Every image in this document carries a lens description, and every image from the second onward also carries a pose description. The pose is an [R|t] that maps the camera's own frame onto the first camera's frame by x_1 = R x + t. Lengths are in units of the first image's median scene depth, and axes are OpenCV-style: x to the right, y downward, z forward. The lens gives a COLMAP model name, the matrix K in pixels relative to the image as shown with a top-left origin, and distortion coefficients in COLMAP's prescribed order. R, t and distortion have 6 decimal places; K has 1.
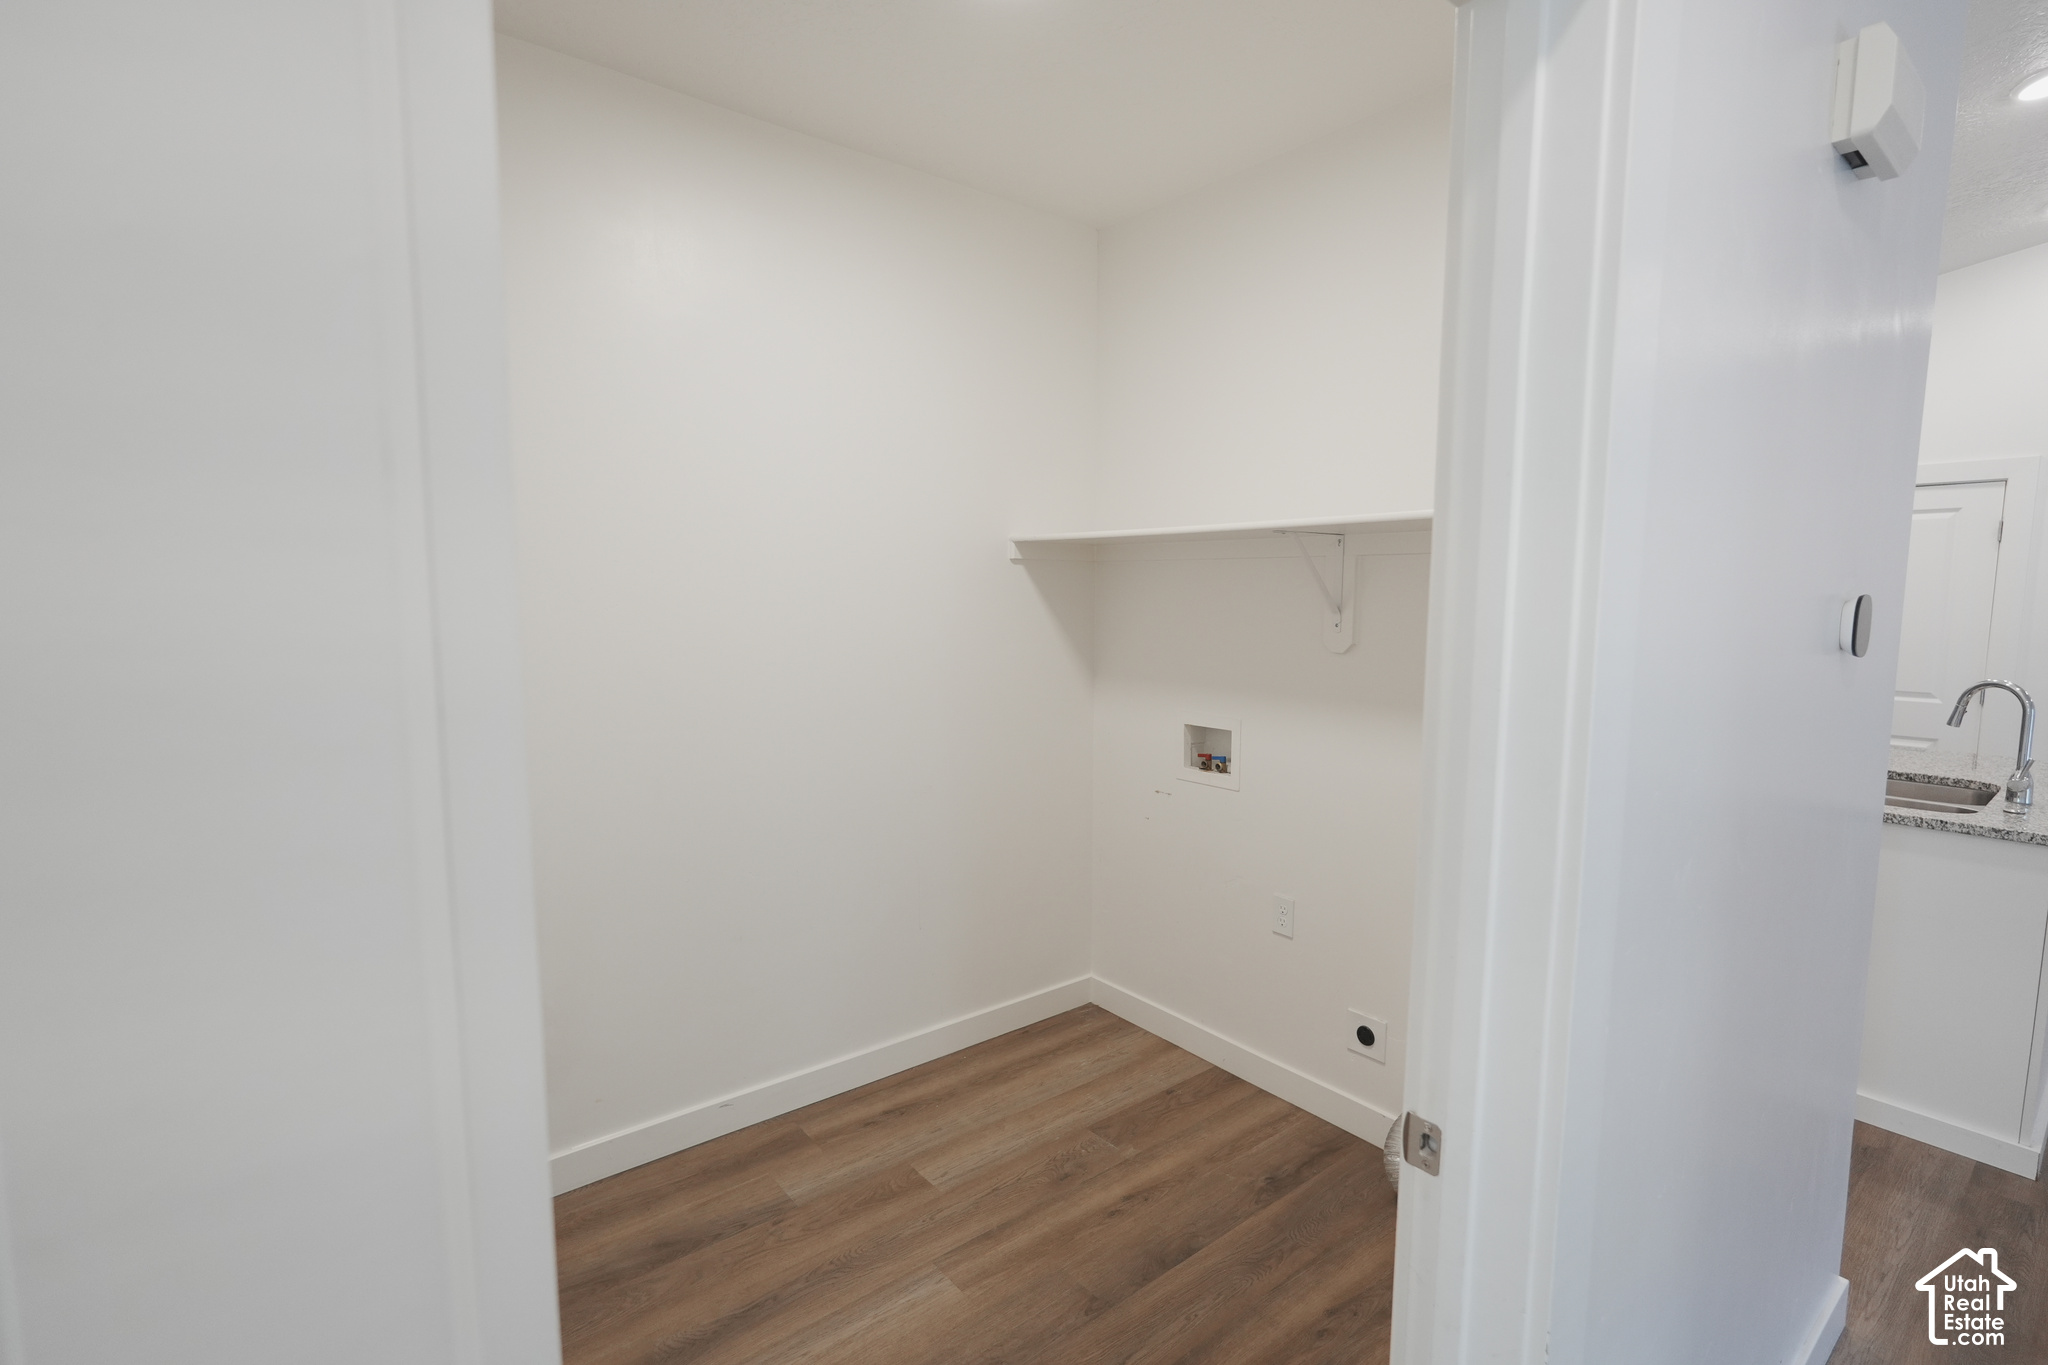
lens RADIAL K [[944.5, 0, 1028.0], [0, 944.5, 687.3], [0, 0, 1]] dist [-0.016040, 0.008157]
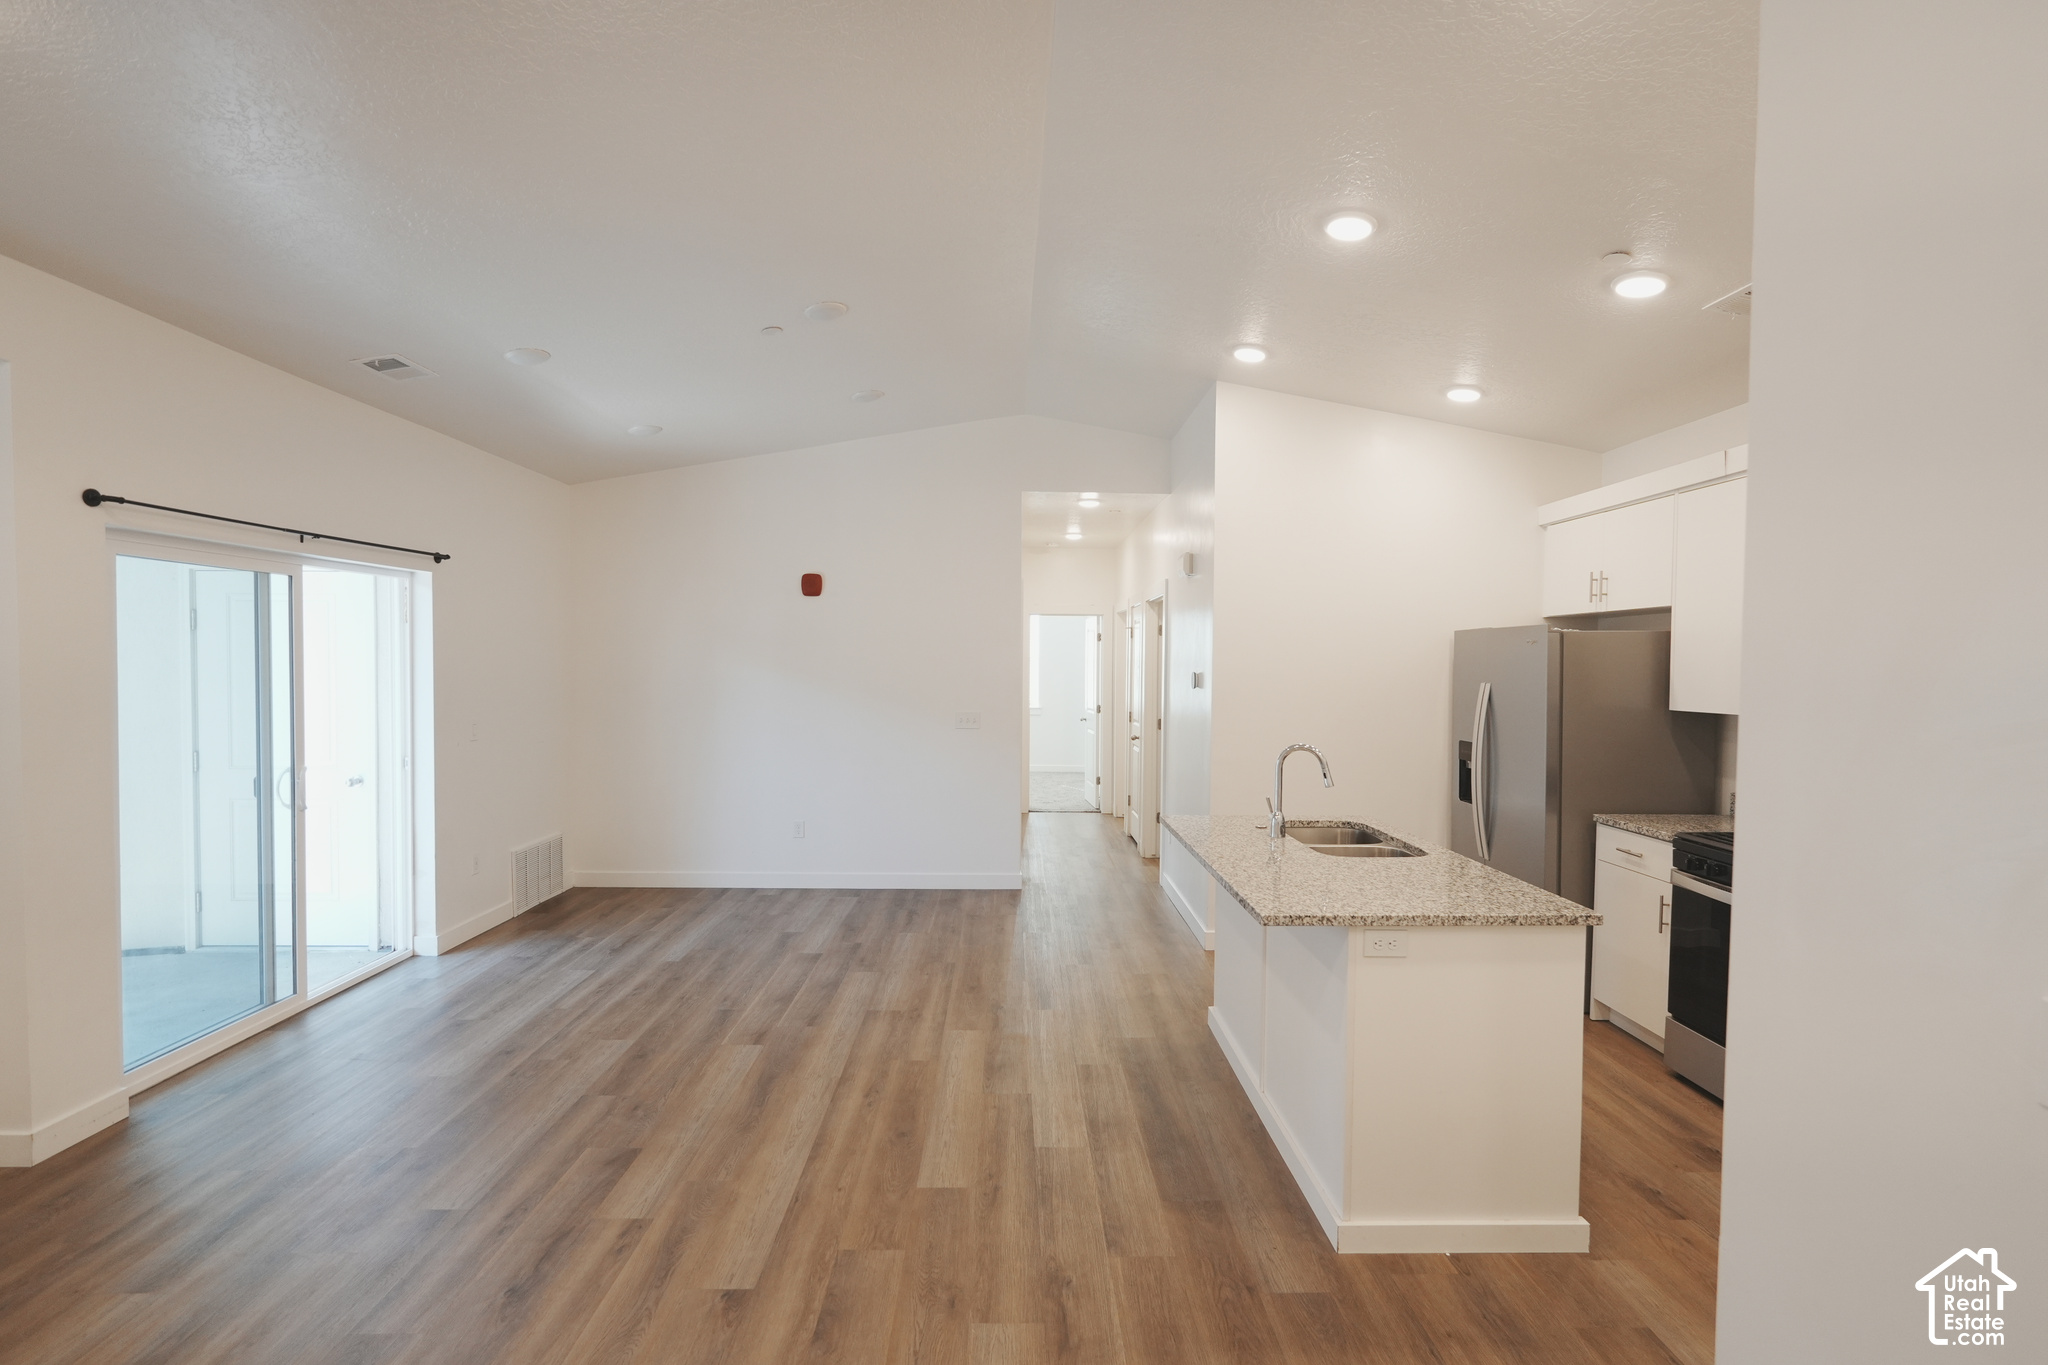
lens RADIAL K [[944.5, 0, 1028.0], [0, 944.5, 687.3], [0, 0, 1]] dist [-0.016040, 0.008157]
pose [[-0.613364, 0.006768, -0.789771, 2.271254], [-0.097350, 0.991690, 0.084104, -0.153008], [0.783777, 0.128471, -0.607609, 1.483117]]
